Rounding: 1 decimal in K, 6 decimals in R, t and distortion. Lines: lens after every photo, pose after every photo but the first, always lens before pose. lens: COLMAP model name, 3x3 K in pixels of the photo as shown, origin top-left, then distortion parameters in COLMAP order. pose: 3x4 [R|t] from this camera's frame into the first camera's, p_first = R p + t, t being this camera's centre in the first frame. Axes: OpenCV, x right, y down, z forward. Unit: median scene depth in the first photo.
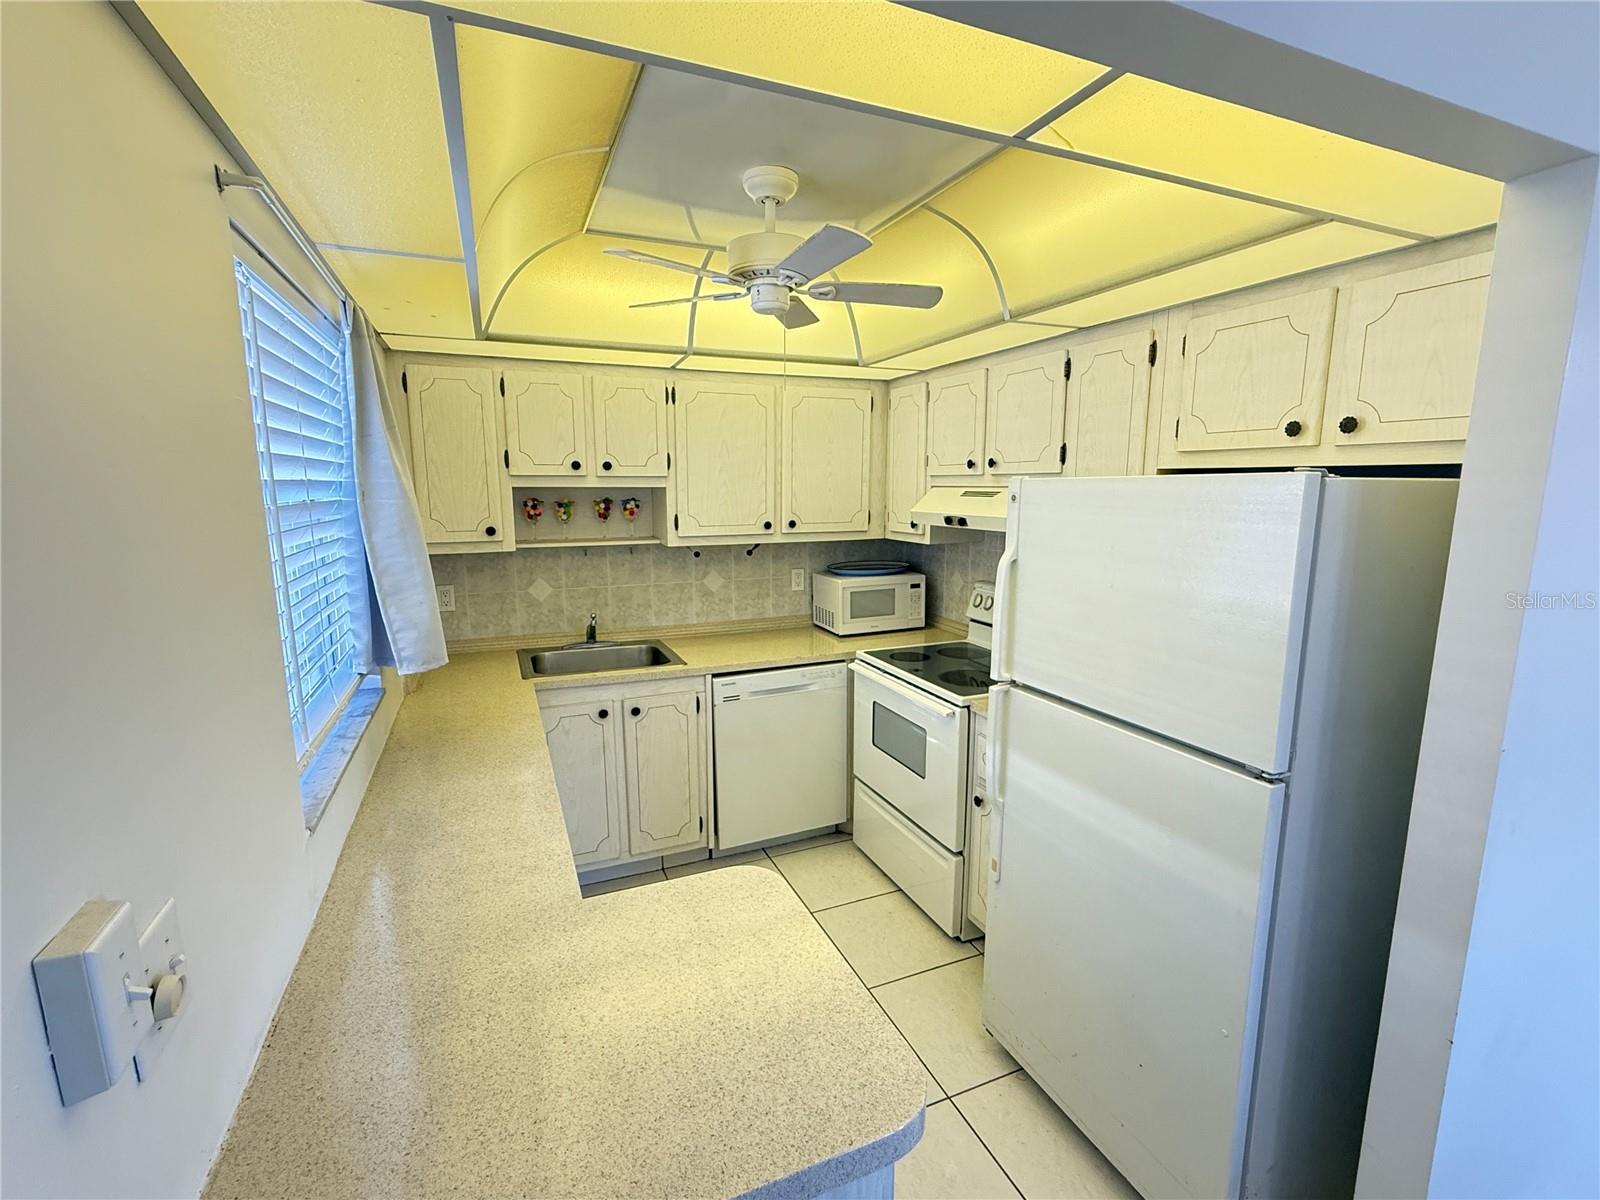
lens RADIAL K [[716.9, 0, 798.4], [0, 716.9, 599.9], [0, 0, 1]] dist [-0.001237, -0.000111]
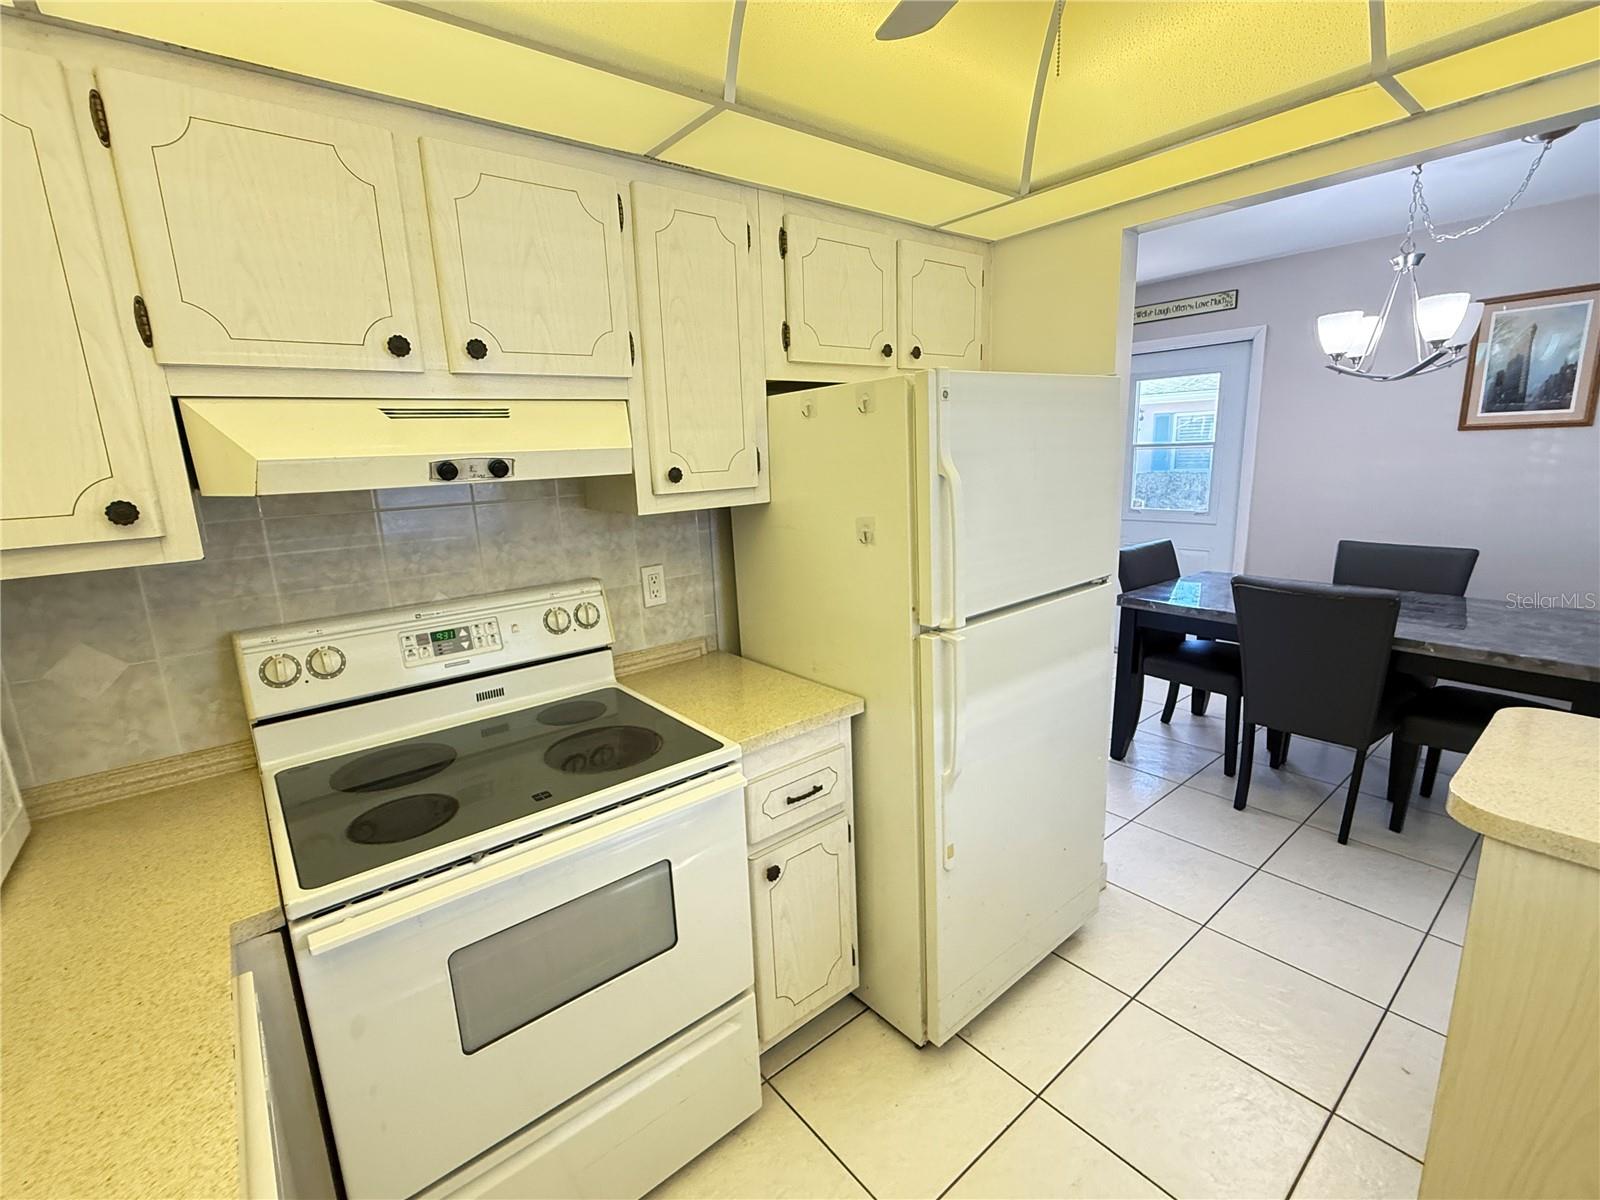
lens RADIAL K [[716.9, 0, 798.4], [0, 716.9, 599.9], [0, 0, 1]] dist [-0.001237, -0.000111]
pose [[-0.279063, -0.192353, 0.940810, -0.297418], [0.193330, 0.948417, 0.251254, -0.108465], [-0.940610, 0.252003, -0.227481, 0.954150]]
